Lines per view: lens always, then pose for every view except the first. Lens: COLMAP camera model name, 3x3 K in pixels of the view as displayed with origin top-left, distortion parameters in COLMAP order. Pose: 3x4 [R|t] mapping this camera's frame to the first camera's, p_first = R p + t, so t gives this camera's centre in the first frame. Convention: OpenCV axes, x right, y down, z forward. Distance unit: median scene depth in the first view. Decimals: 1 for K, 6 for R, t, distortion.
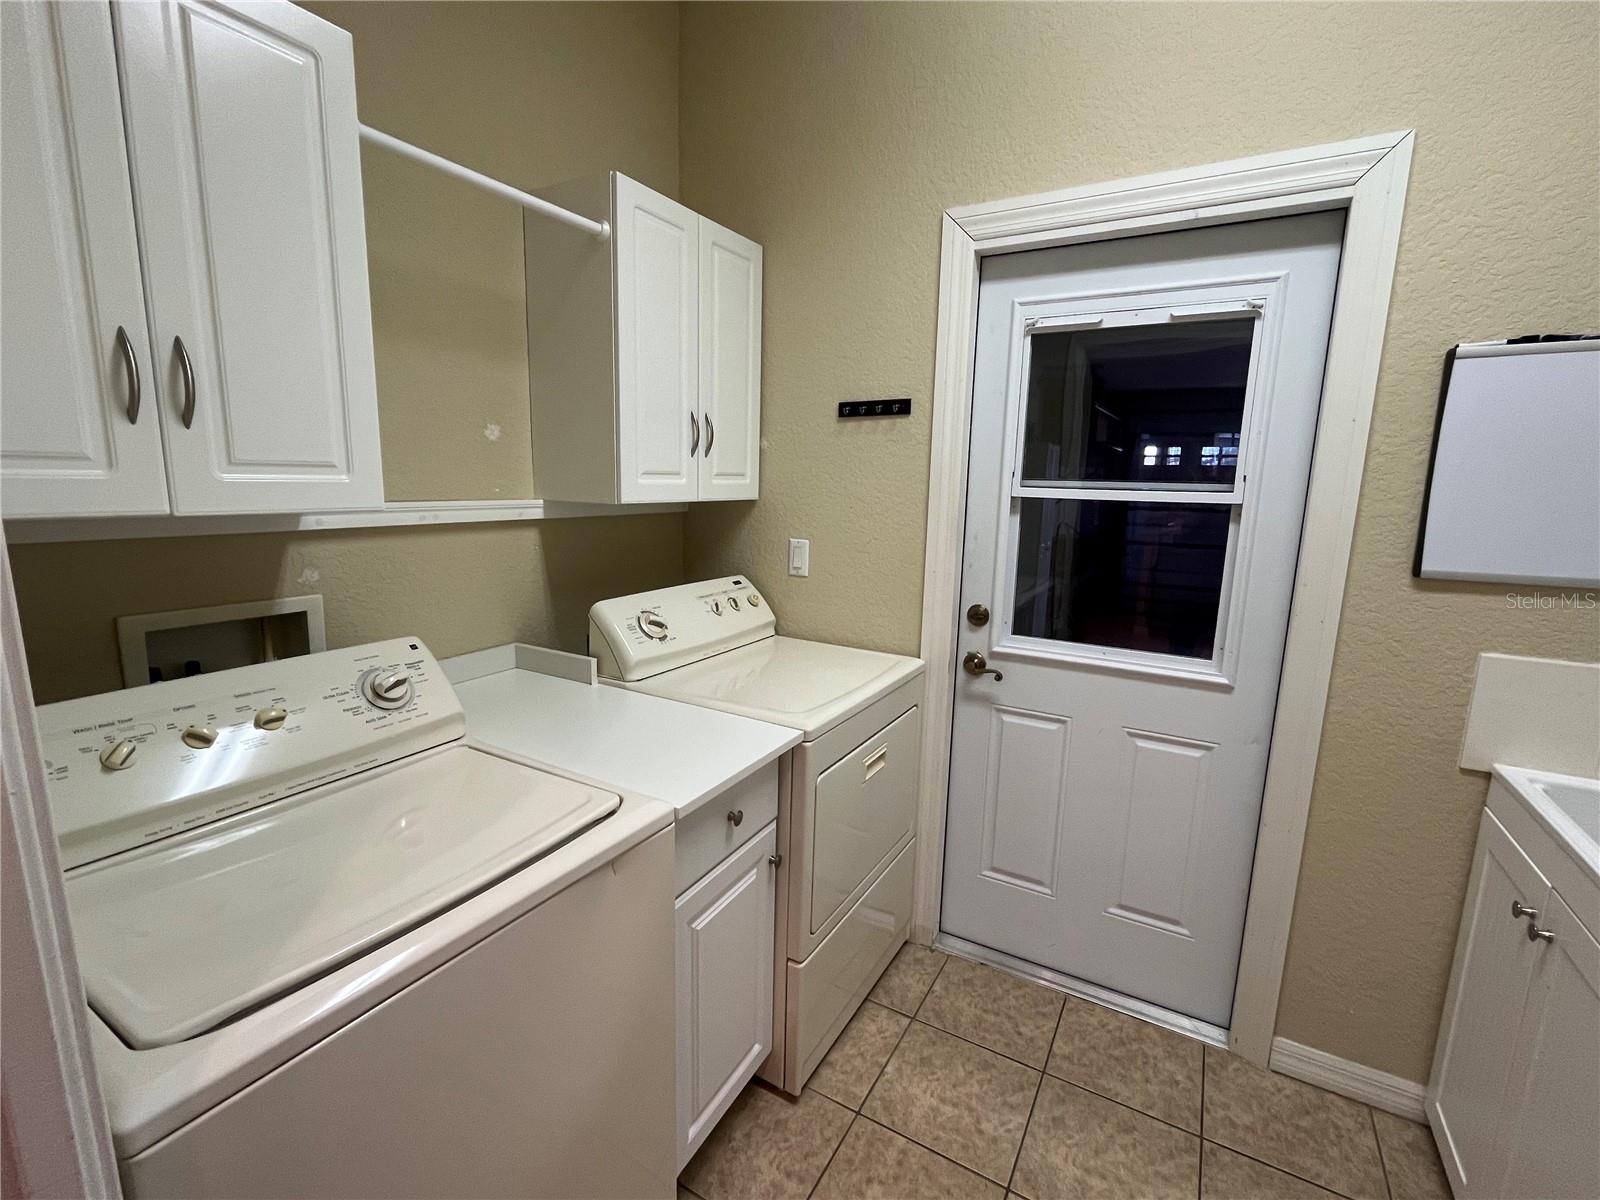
lens RADIAL K [[725.8, 0, 793.7], [0, 725.8, 598.5], [0, 0, 1]] dist [0.001977, -0.000325]
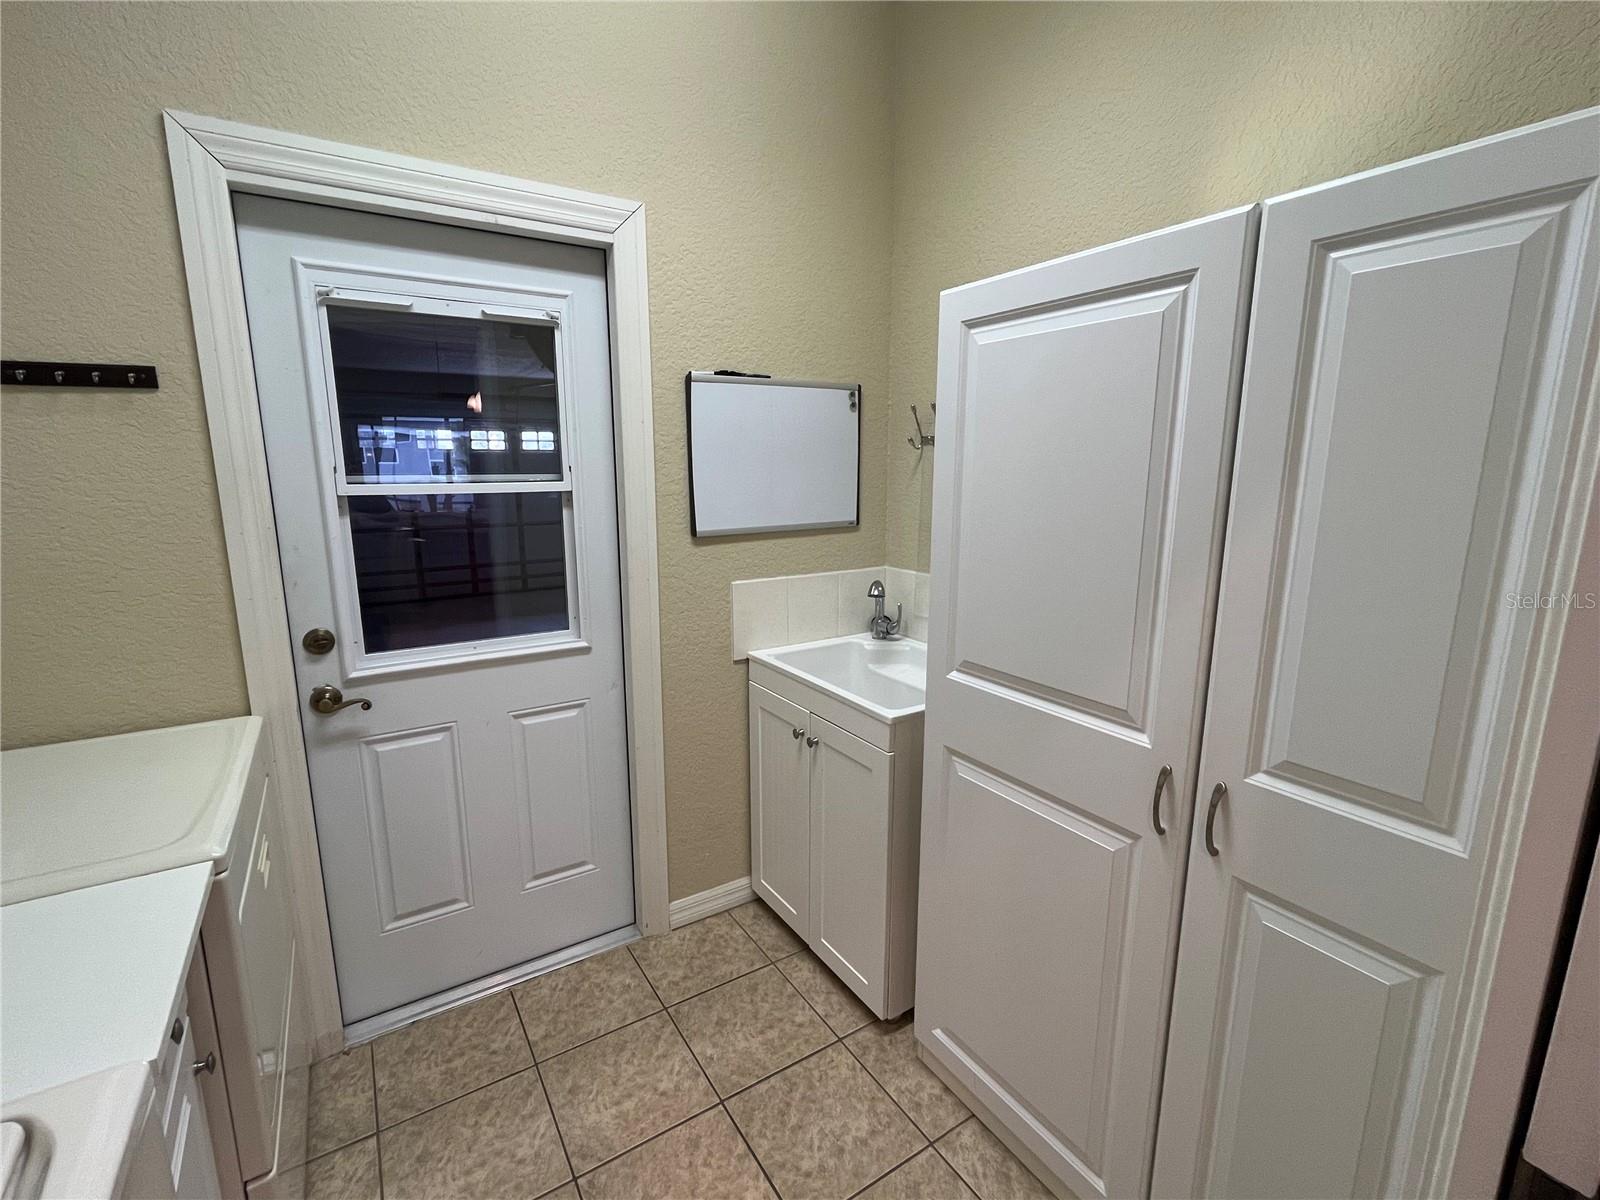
lens RADIAL K [[718.1, 0, 798.3], [0, 718.1, 603.2], [0, 0, 1]] dist [-0.000864, -0.000039]
pose [[0.451059, -0.187350, 0.872609, -0.236479], [0.164664, 0.978404, 0.124947, -0.036972], [-0.877172, 0.087329, 0.472168, 0.153645]]
